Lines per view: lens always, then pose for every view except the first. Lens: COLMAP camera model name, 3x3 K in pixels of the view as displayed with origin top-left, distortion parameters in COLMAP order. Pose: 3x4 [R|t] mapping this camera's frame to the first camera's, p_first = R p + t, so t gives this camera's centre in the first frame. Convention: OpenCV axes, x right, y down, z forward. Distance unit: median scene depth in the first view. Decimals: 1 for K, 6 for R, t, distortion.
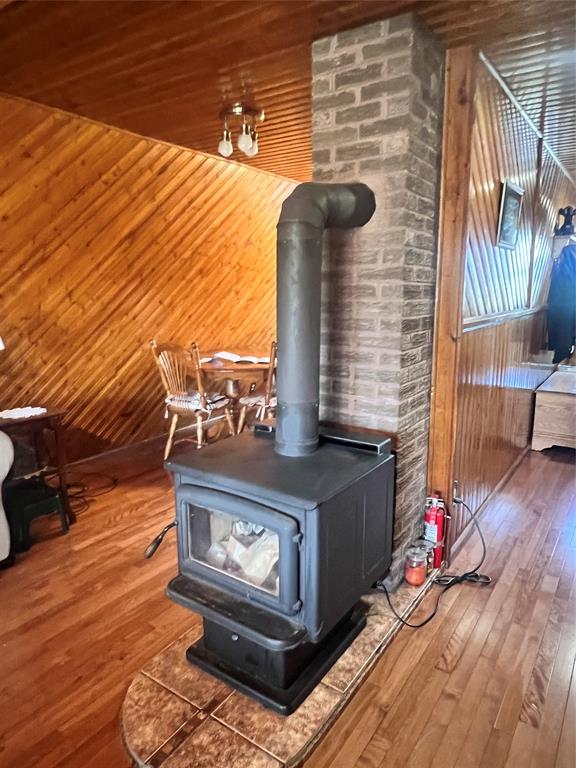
lens RADIAL K [[509.2, 0, 288.8], [0, 509.2, 381.9], [0, 0, 1]] dist [-0.003287, -0.000515]
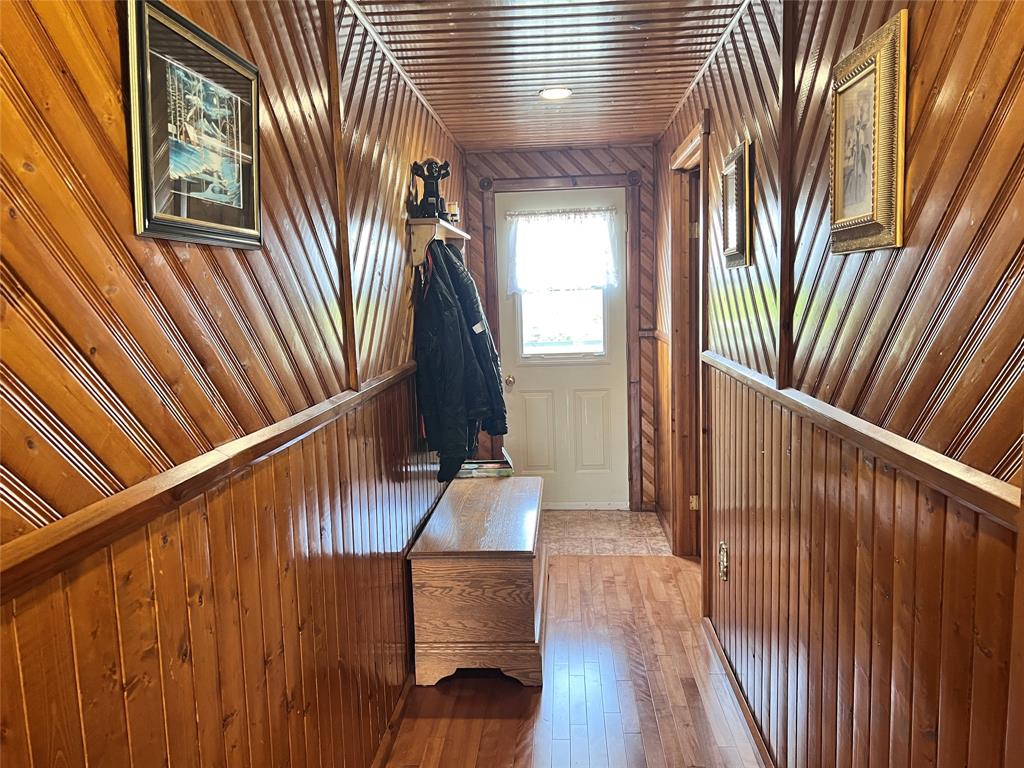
lens RADIAL K [[767.8, 0, 513.0], [0, 767.8, 384.1], [0, 0, 1]] dist [0.008934, -0.000258]
pose [[0.861632, -0.081980, 0.500869, 0.235293], [0.119328, 0.991927, -0.042922, -0.092537], [-0.493307, 0.096751, 0.864458, 0.350044]]
